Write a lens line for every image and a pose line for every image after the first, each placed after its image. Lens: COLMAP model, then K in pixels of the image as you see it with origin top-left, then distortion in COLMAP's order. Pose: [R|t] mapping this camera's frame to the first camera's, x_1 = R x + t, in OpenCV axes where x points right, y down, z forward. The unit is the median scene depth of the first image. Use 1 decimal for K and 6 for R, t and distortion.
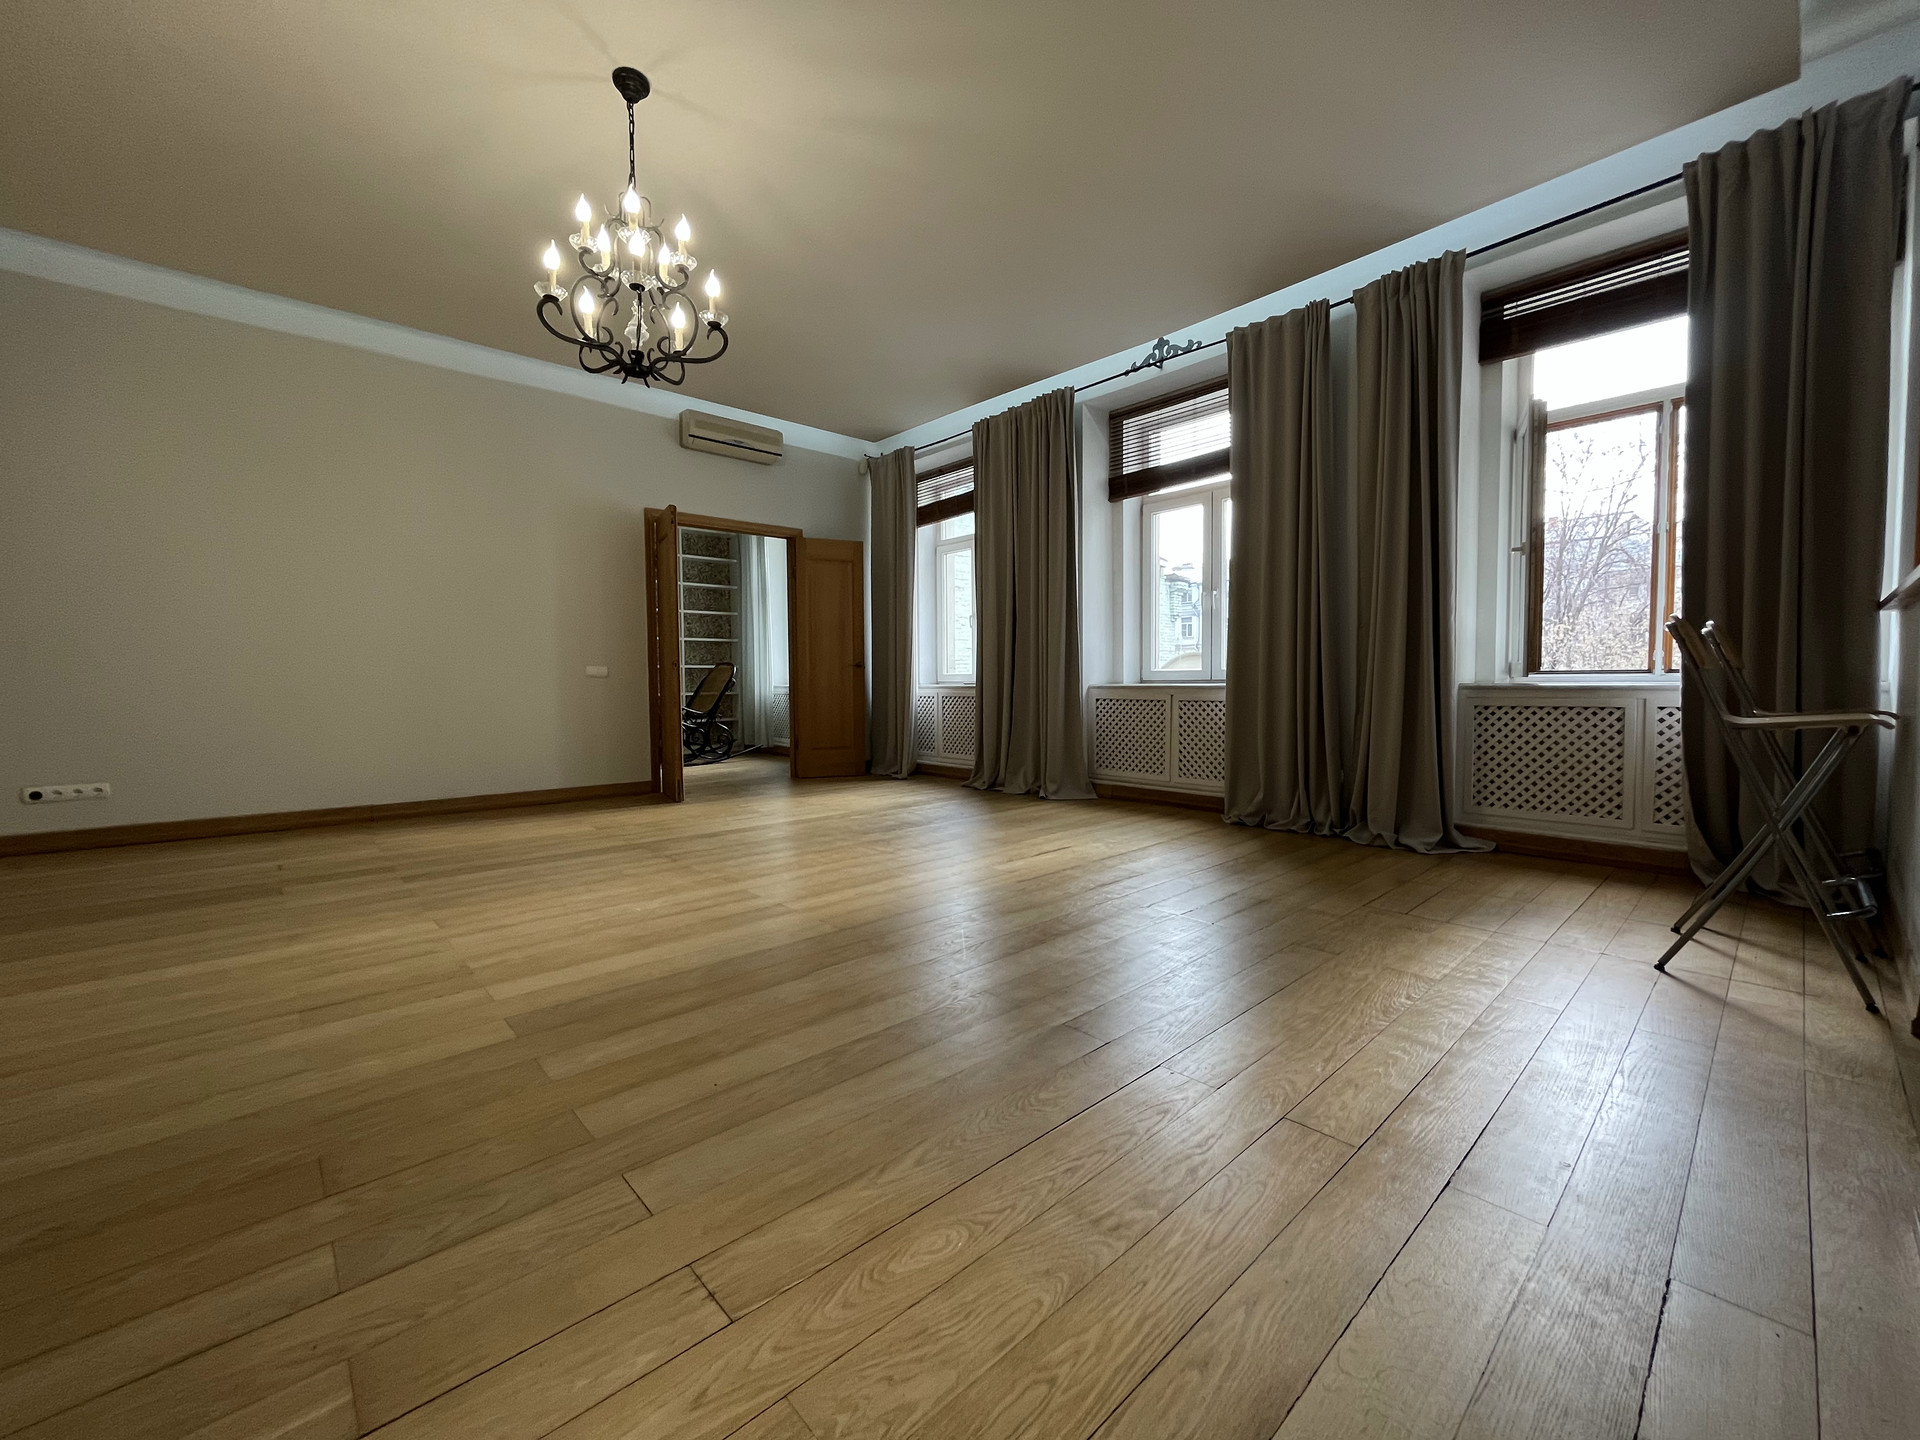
lens RADIAL K [[776.1, 0, 948.6], [0, 776.1, 718.5], [0, 0, 1]] dist [-0.002050, -0.000042]
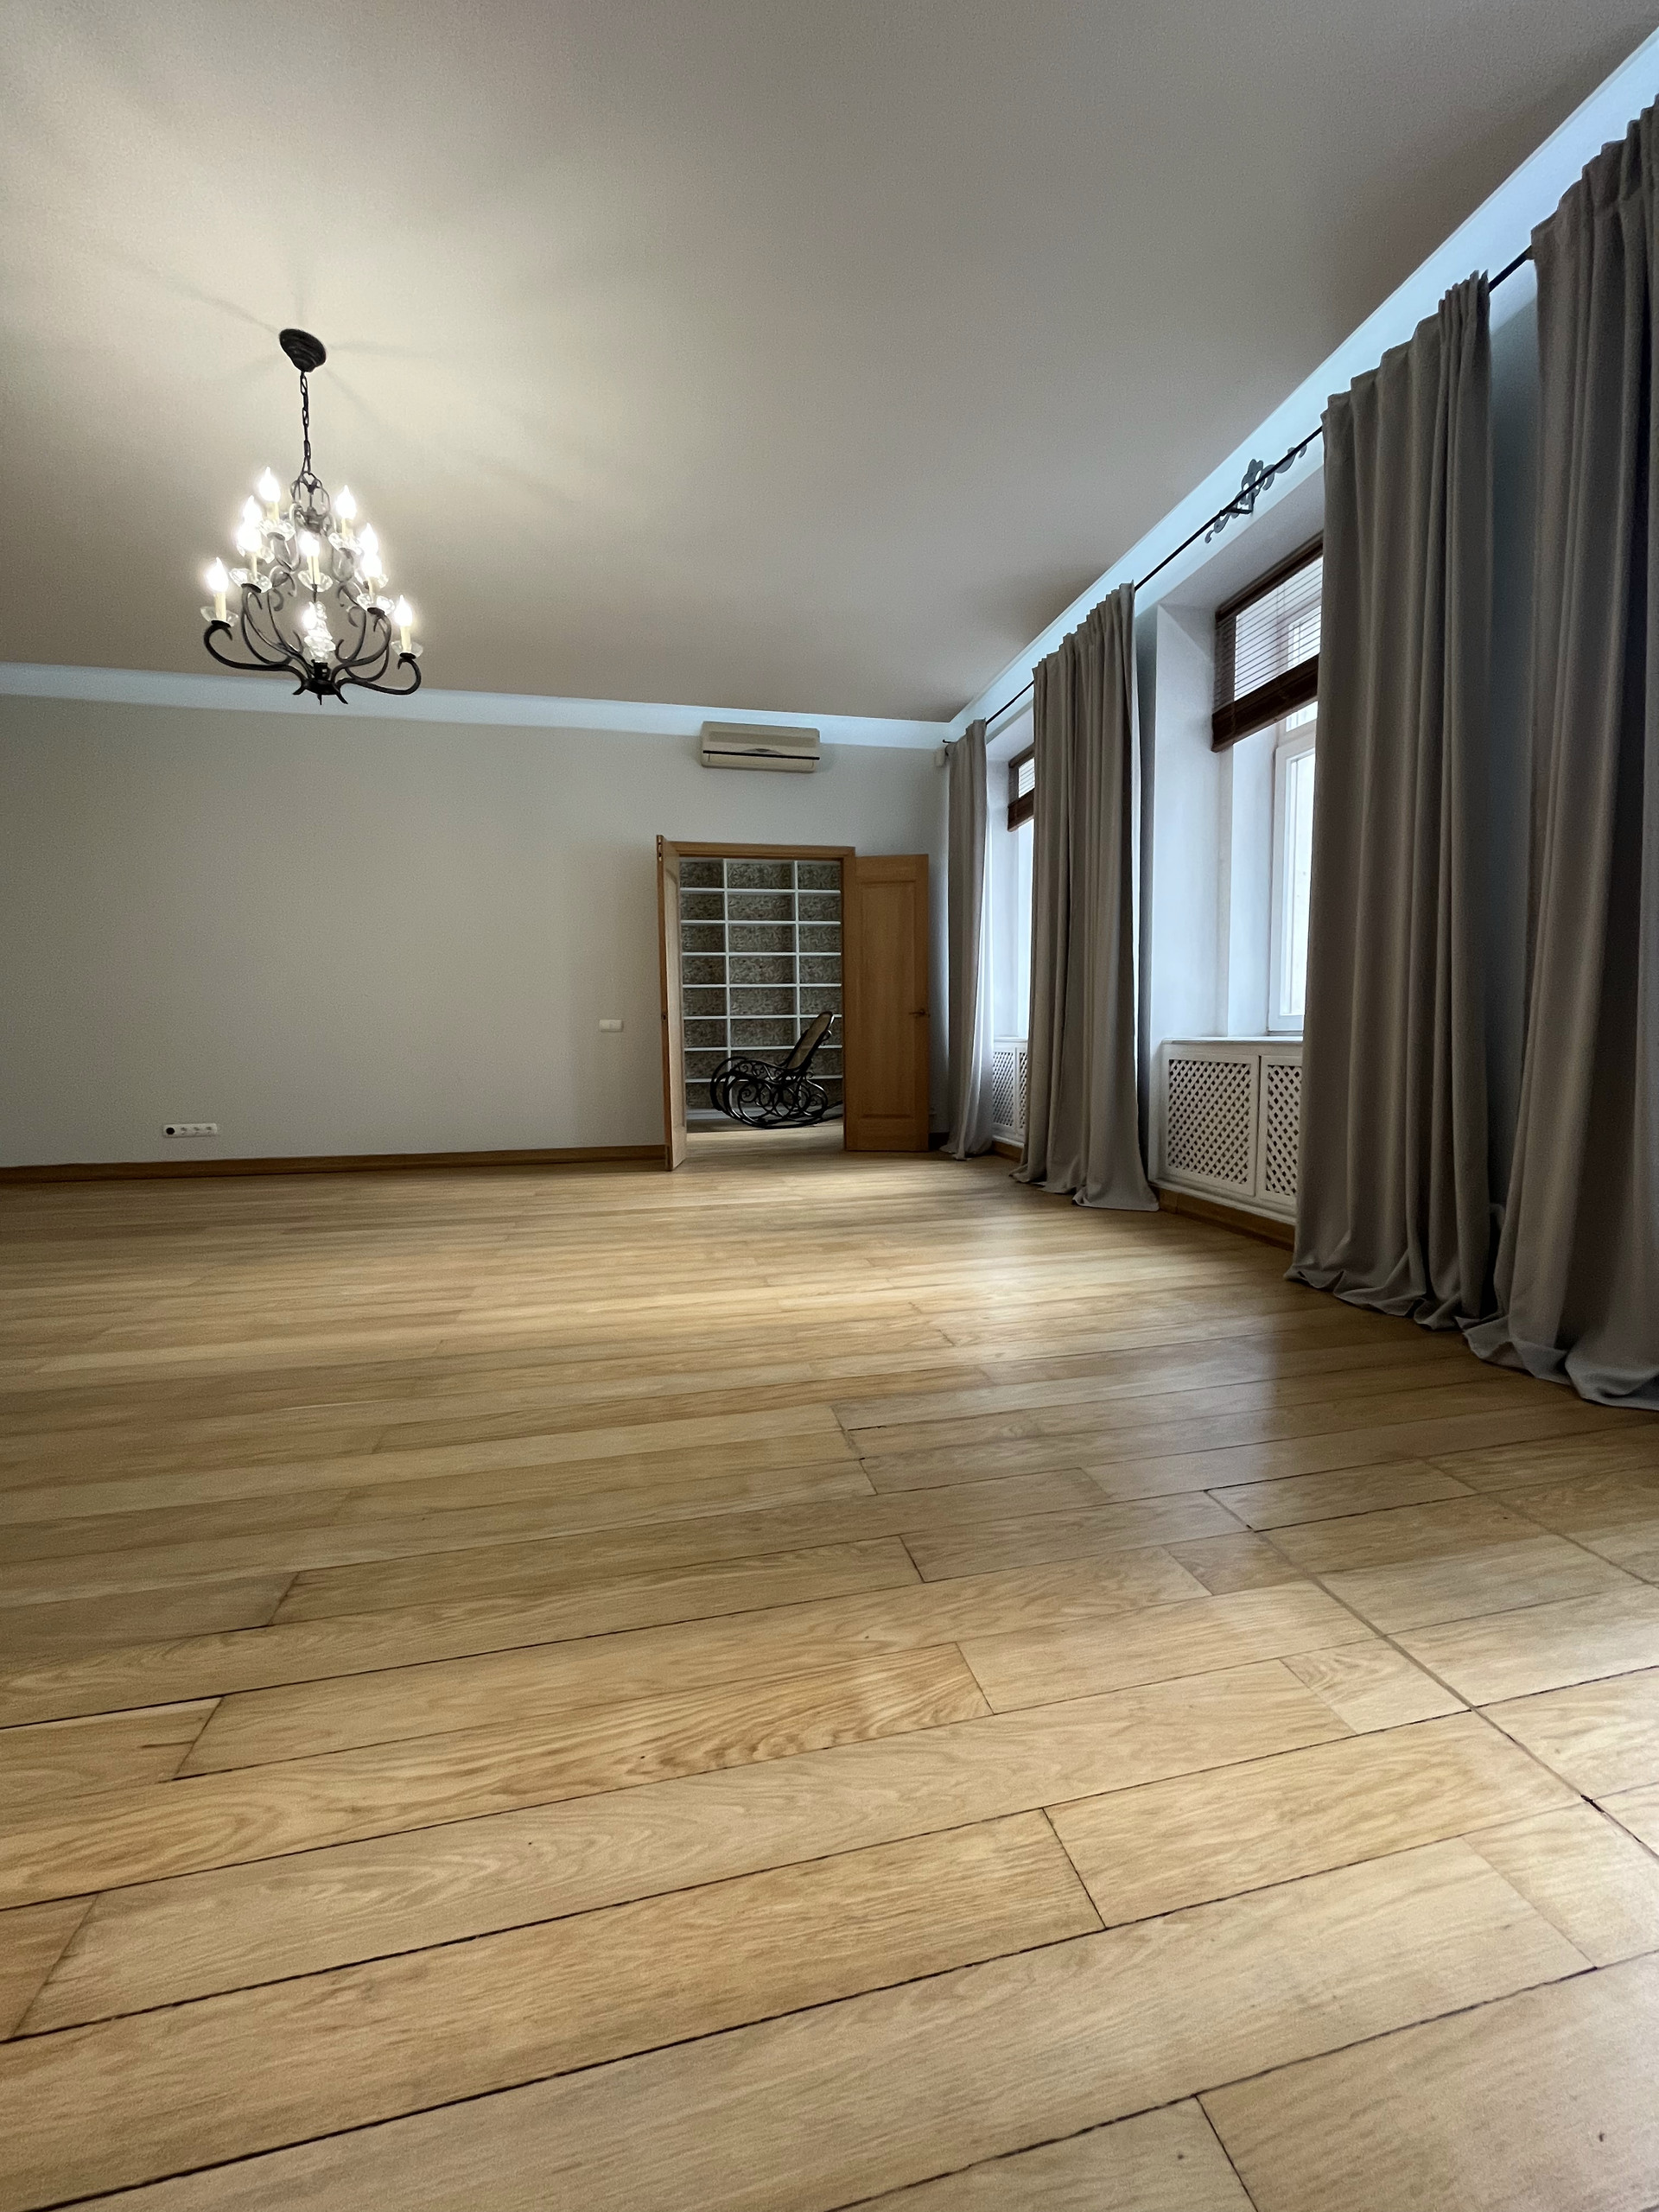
lens RADIAL K [[889.3, 0, 836.7], [0, 889.3, 1107.4], [0, 0, 1]] dist [-0.002821, 0.000686]
pose [[0.870122, 0.037008, -0.491444, 0.380664], [-0.017263, 0.998853, 0.044654, -0.016987], [0.492534, -0.030371, 0.869763, 0.246463]]
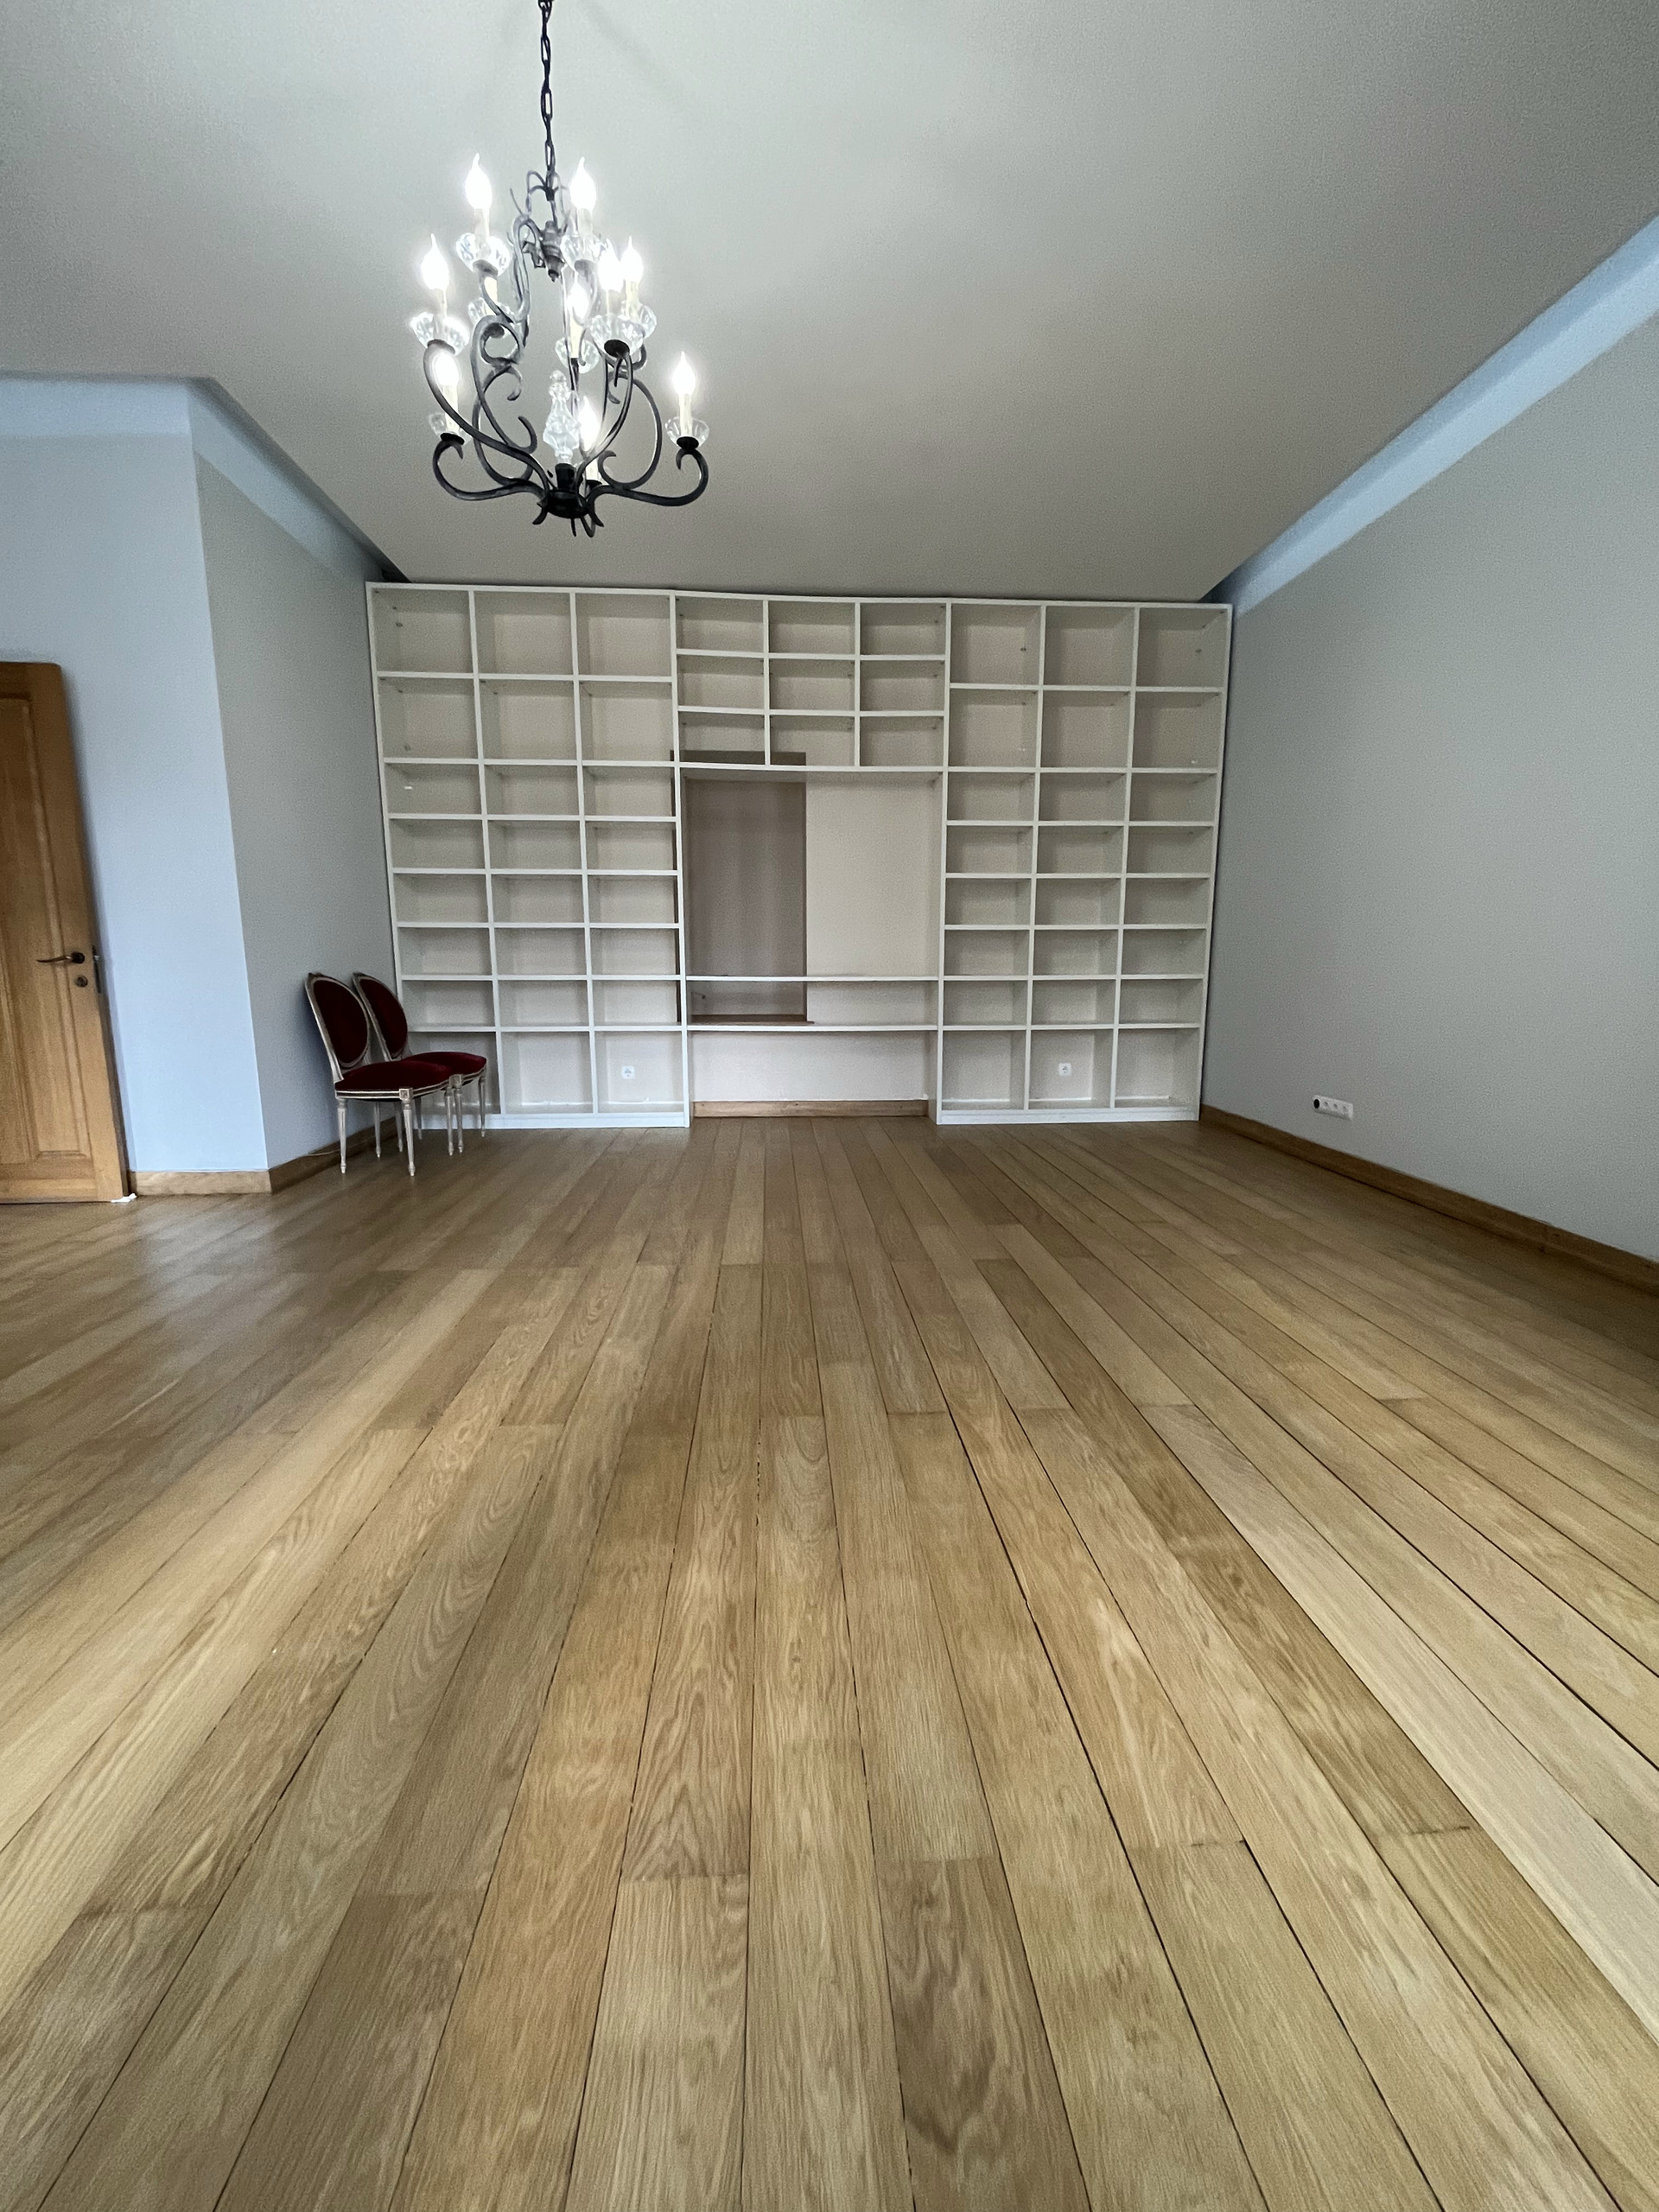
lens RADIAL K [[889.3, 0, 836.7], [0, 889.3, 1107.4], [0, 0, 1]] dist [-0.002821, 0.000686]
pose [[-0.627141, 0.135861, -0.766966, 0.038207], [-0.033771, 0.979002, 0.201035, -0.083435], [0.778173, 0.151978, -0.609384, 1.029829]]
